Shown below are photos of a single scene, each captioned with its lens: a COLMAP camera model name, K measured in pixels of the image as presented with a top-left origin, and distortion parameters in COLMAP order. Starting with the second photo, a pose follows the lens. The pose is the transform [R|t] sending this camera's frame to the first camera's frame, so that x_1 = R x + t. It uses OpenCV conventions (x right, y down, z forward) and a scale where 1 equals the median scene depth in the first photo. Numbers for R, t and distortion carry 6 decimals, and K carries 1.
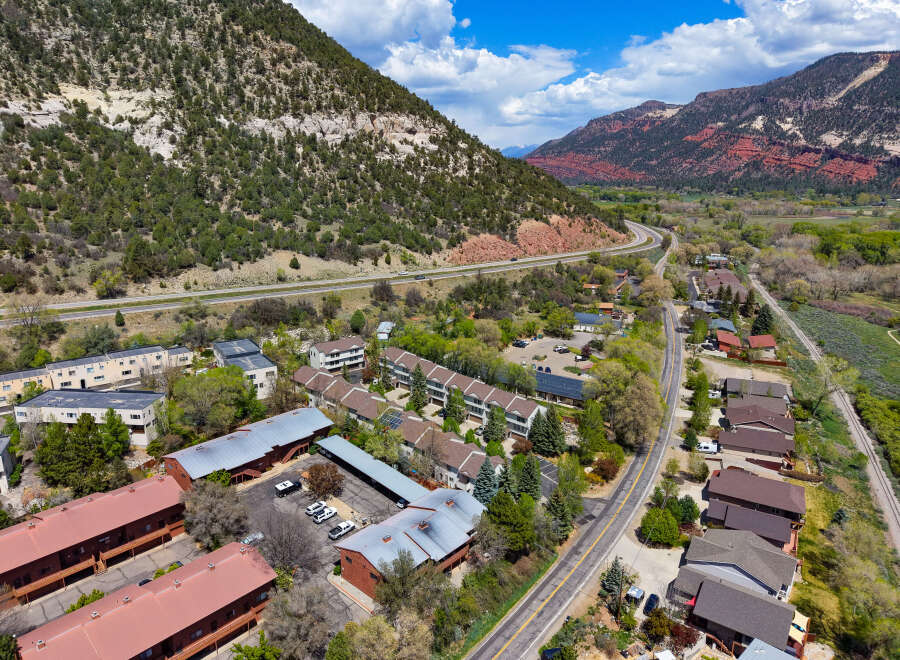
lens RADIAL K [[602.2, 0, 448.0], [0, 602.2, 329.8], [0, 0, 1]] dist [0.007214, -0.014319]
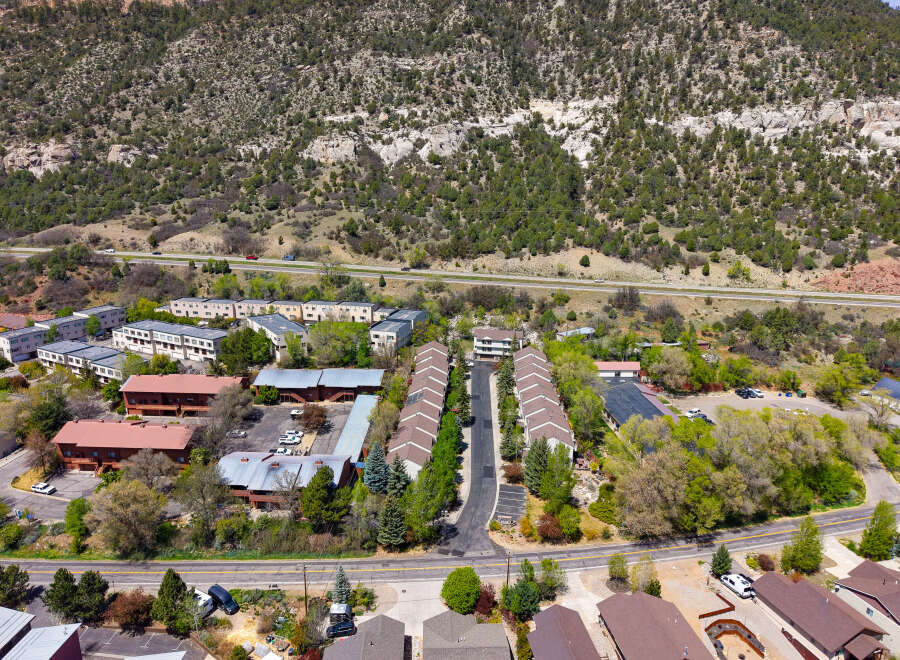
lens RADIAL K [[602.2, 0, 448.0], [0, 602.2, 329.8], [0, 0, 1]] dist [0.007214, -0.014319]
pose [[0.622415, 0.195849, -0.757788, 0.216491], [-0.197411, 0.976167, 0.090143, -0.023376], [0.757383, 0.093490, 0.646244, 0.097940]]
